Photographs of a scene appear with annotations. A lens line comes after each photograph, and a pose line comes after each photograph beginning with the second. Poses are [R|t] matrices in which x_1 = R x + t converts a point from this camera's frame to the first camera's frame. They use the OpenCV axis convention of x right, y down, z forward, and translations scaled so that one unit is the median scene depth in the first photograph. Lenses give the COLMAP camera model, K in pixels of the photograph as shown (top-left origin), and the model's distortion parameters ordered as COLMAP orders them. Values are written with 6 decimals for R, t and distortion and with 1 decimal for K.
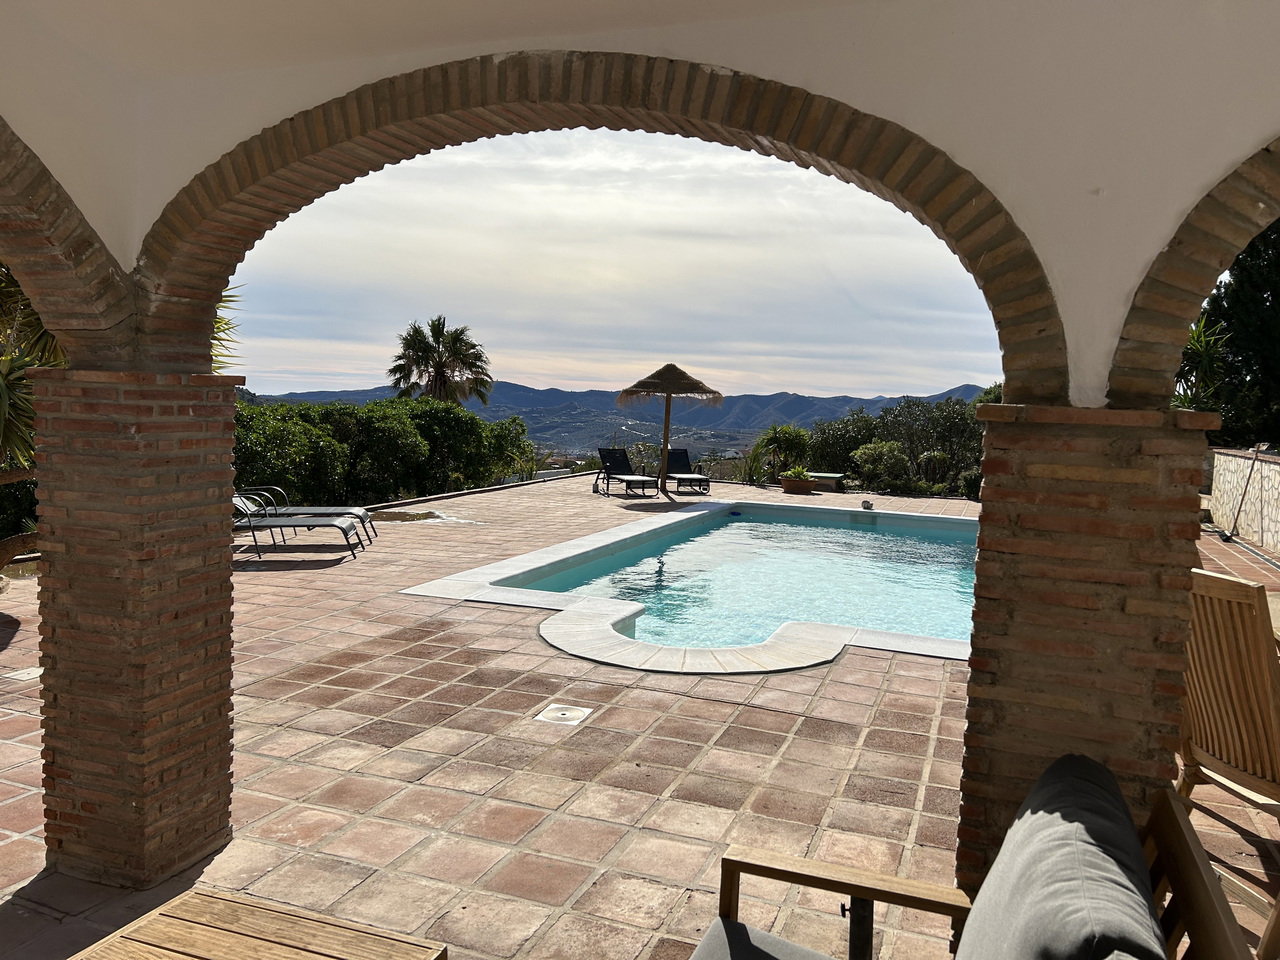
lens RADIAL K [[968.4, 0, 643.1], [0, 968.4, 482.7], [0, 0, 1]] dist [0.030164, -0.026174]
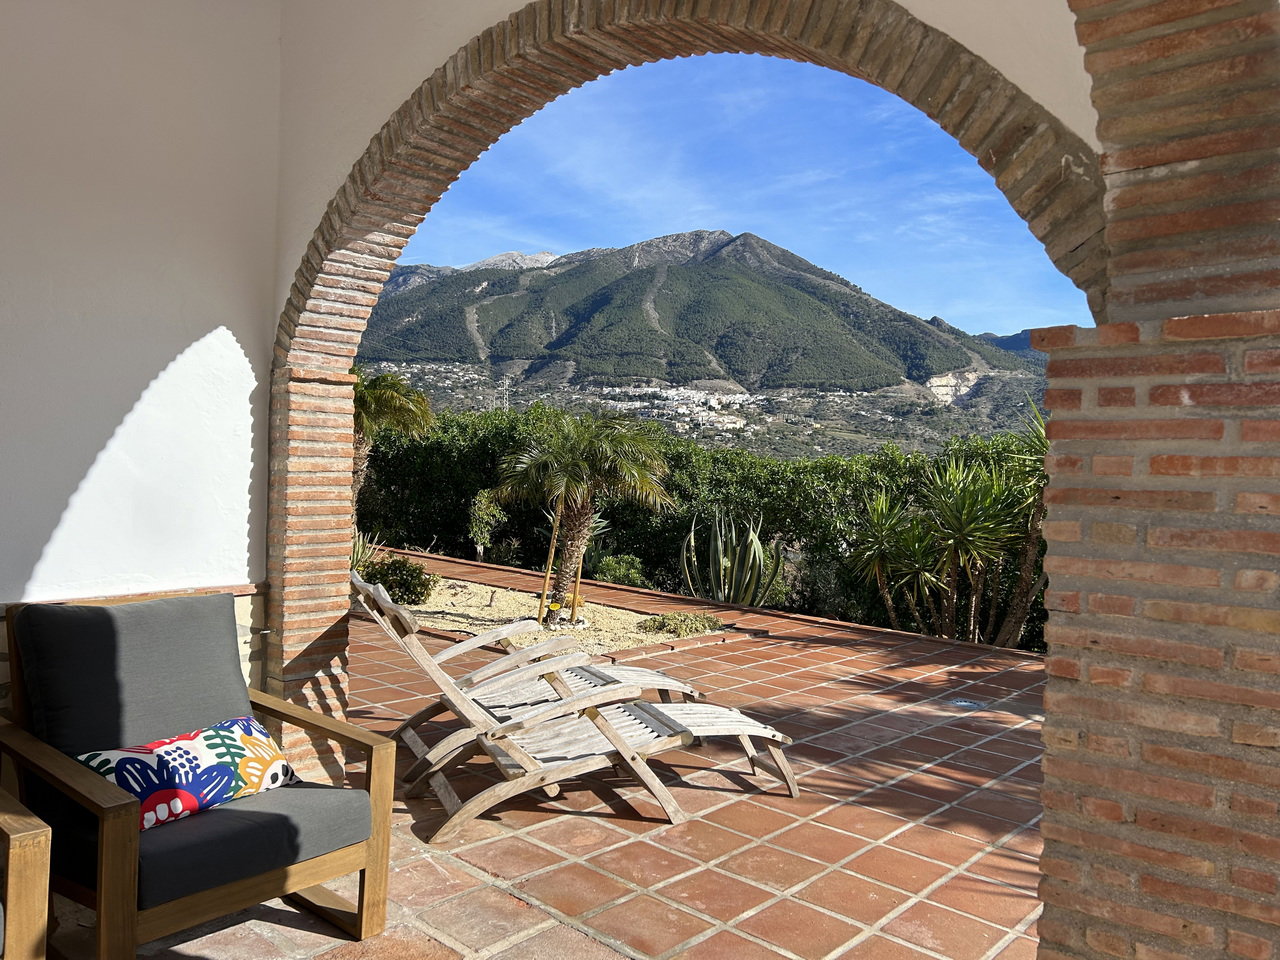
lens RADIAL K [[968.4, 0, 644.4], [0, 968.4, 487.9], [0, 0, 1]] dist [0.030164, -0.026174]
pose [[-0.360460, -0.027019, -0.932383, 0.070521], [-0.124252, 0.992063, 0.019288, -0.005826], [0.924462, 0.122803, -0.360957, 0.937188]]
